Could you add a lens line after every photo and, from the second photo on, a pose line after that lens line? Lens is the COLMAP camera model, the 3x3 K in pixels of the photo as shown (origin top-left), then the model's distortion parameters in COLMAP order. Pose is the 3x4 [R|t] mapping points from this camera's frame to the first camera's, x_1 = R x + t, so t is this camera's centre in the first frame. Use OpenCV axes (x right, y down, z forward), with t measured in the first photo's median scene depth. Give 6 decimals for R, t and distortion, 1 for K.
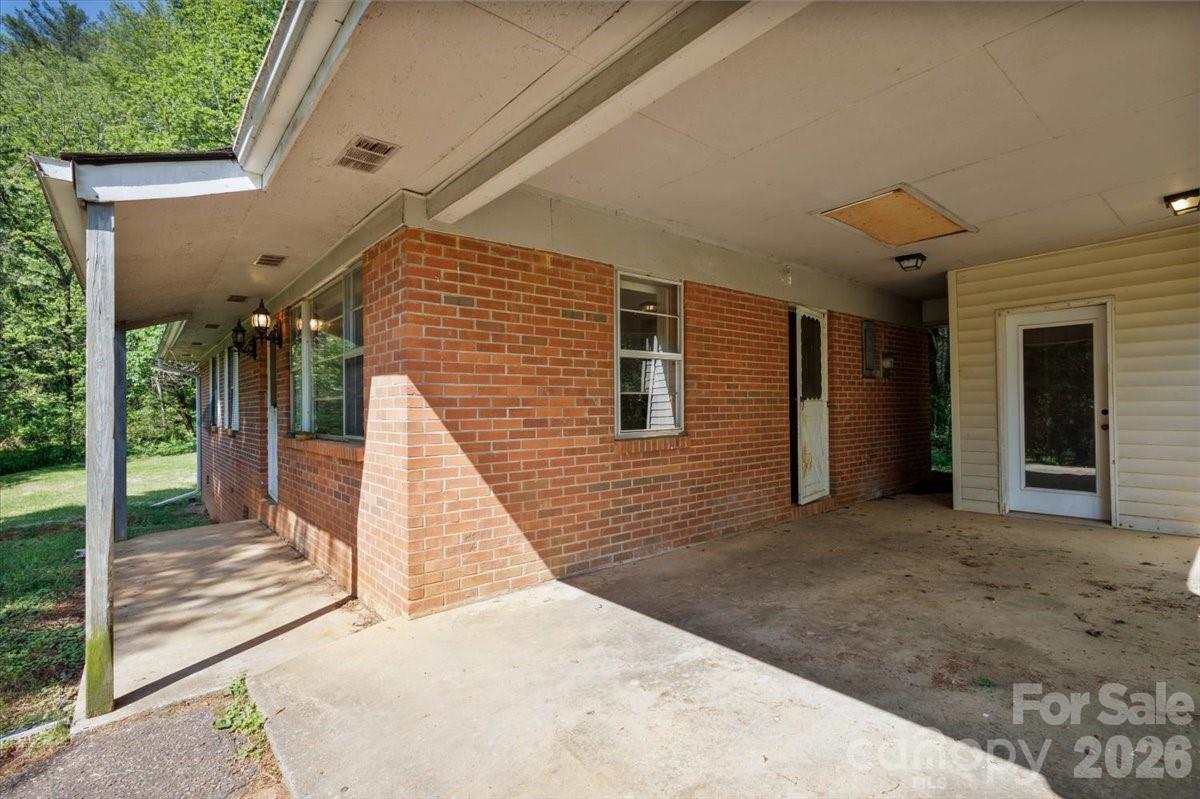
lens RADIAL K [[545.0, 0, 604.2], [0, 545.0, 397.7], [0, 0, 1]] dist [0.008015, -0.002123]
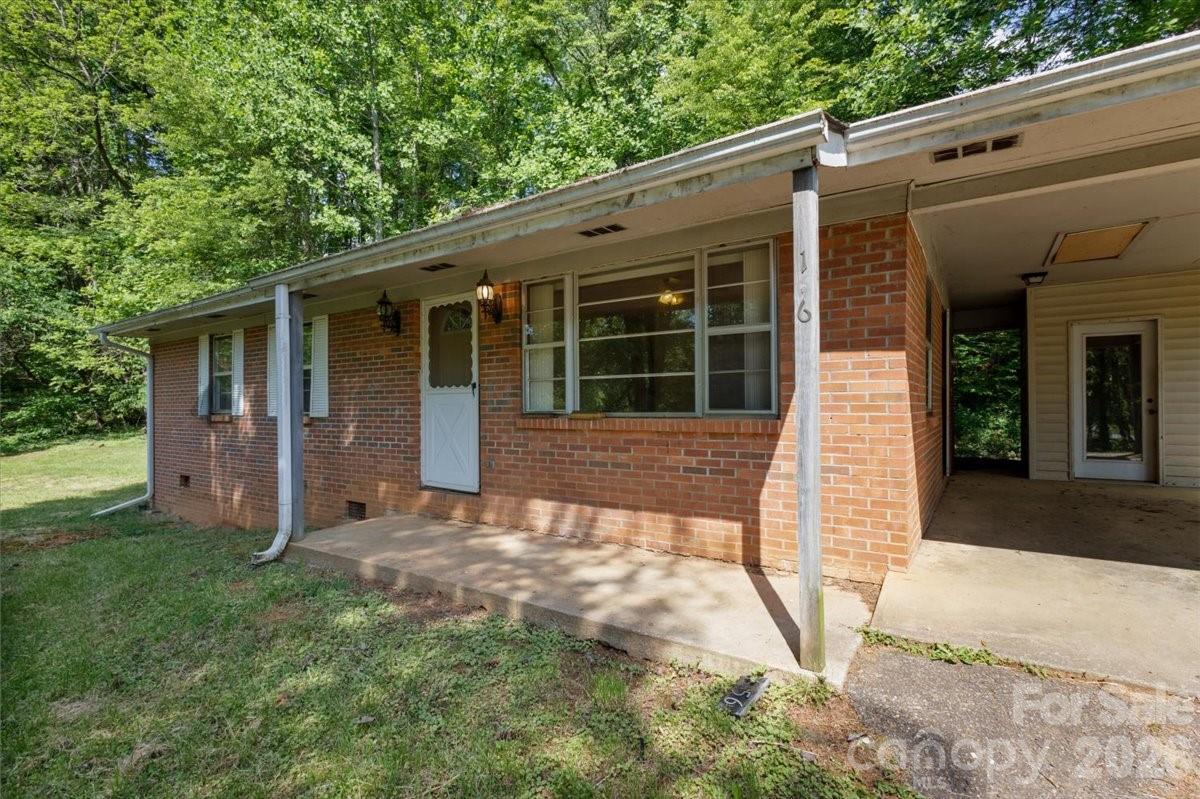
lens RADIAL K [[545.0, 0, 611.3], [0, 545.0, 392.5], [0, 0, 1]] dist [0.008015, -0.002123]
pose [[0.960991, 0.013700, 0.276241, -0.766420], [-0.010473, 0.999859, -0.013155, 0.040586], [-0.276382, 0.009749, 0.960998, 0.071447]]
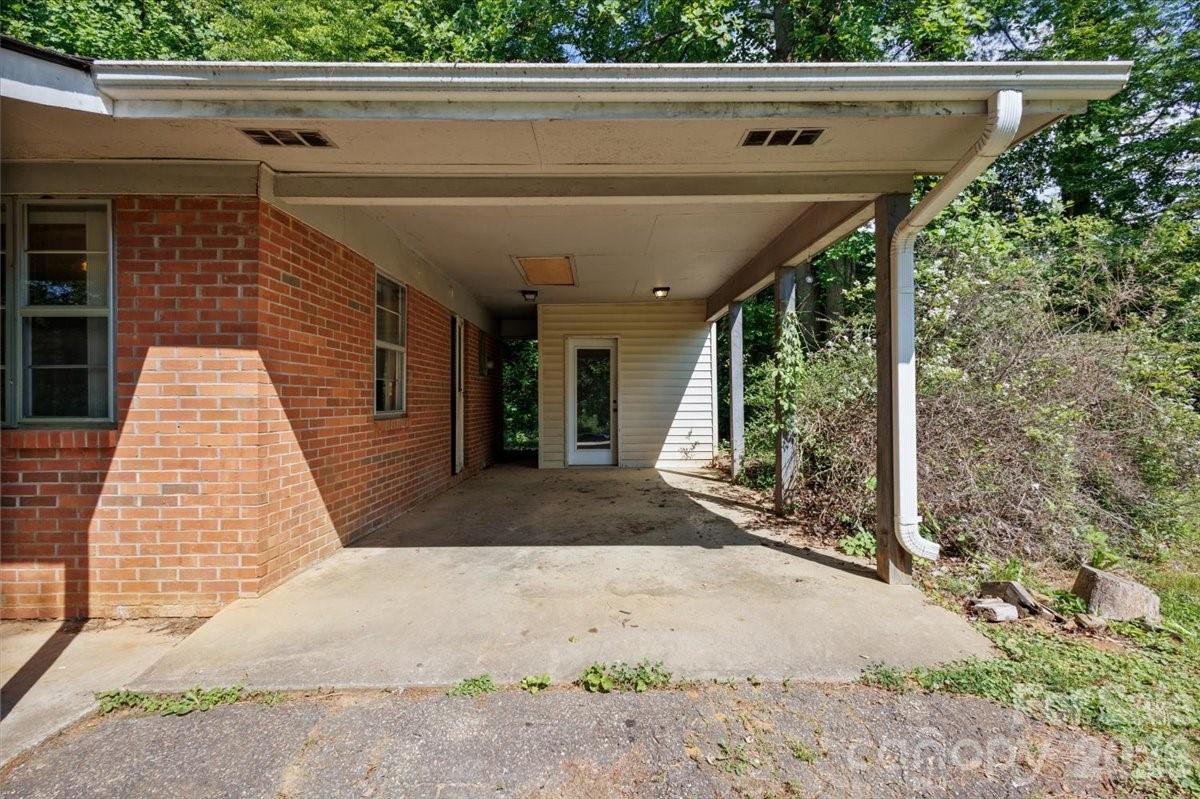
lens RADIAL K [[545.0, 0, 603.7], [0, 545.0, 389.3], [0, 0, 1]] dist [0.008015, -0.002123]
pose [[0.637649, 0.025861, 0.769893, -0.444726], [-0.015811, 0.999665, -0.020484, 0.024853], [-0.770165, 0.000889, 0.637844, -0.067162]]
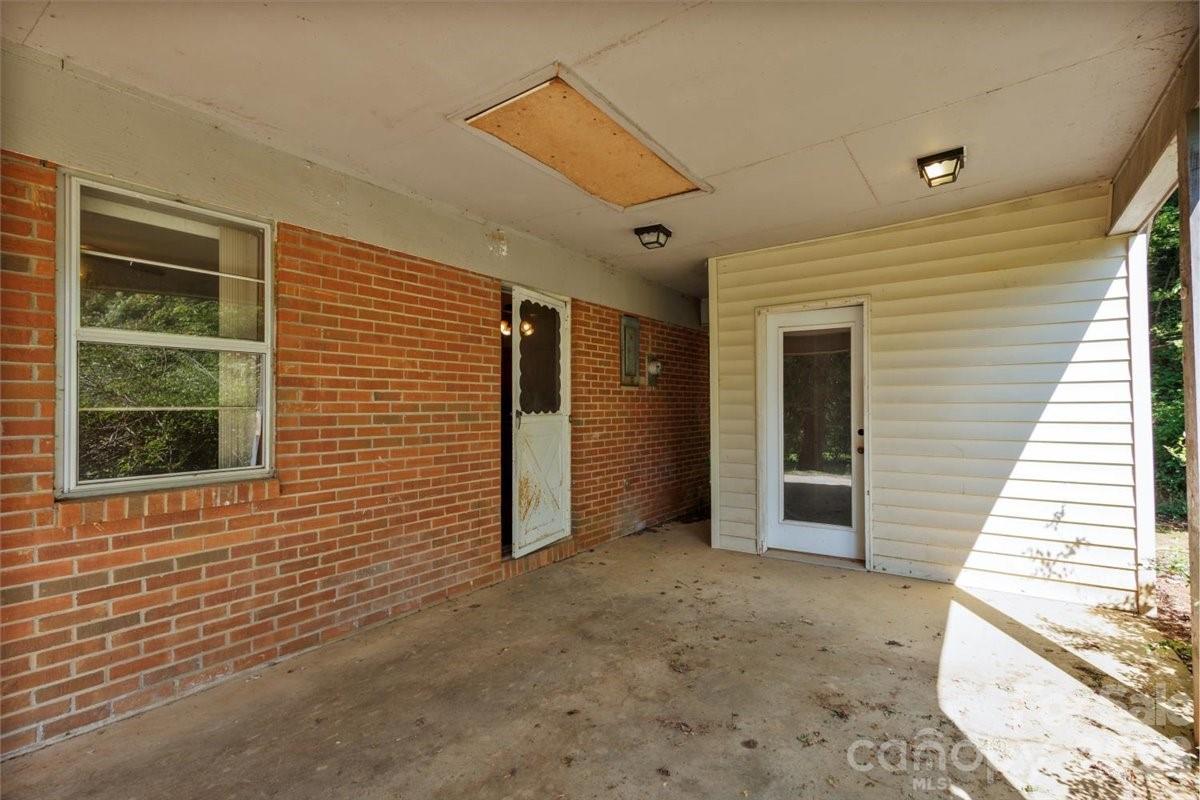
lens RADIAL K [[545.0, 0, 605.1], [0, 545.0, 397.6], [0, 0, 1]] dist [0.008015, -0.002123]
pose [[0.965160, 0.011859, 0.261391, 0.321861], [-0.011338, 0.999930, -0.003501, -0.020572], [-0.261414, 0.000415, 0.965227, 0.298975]]
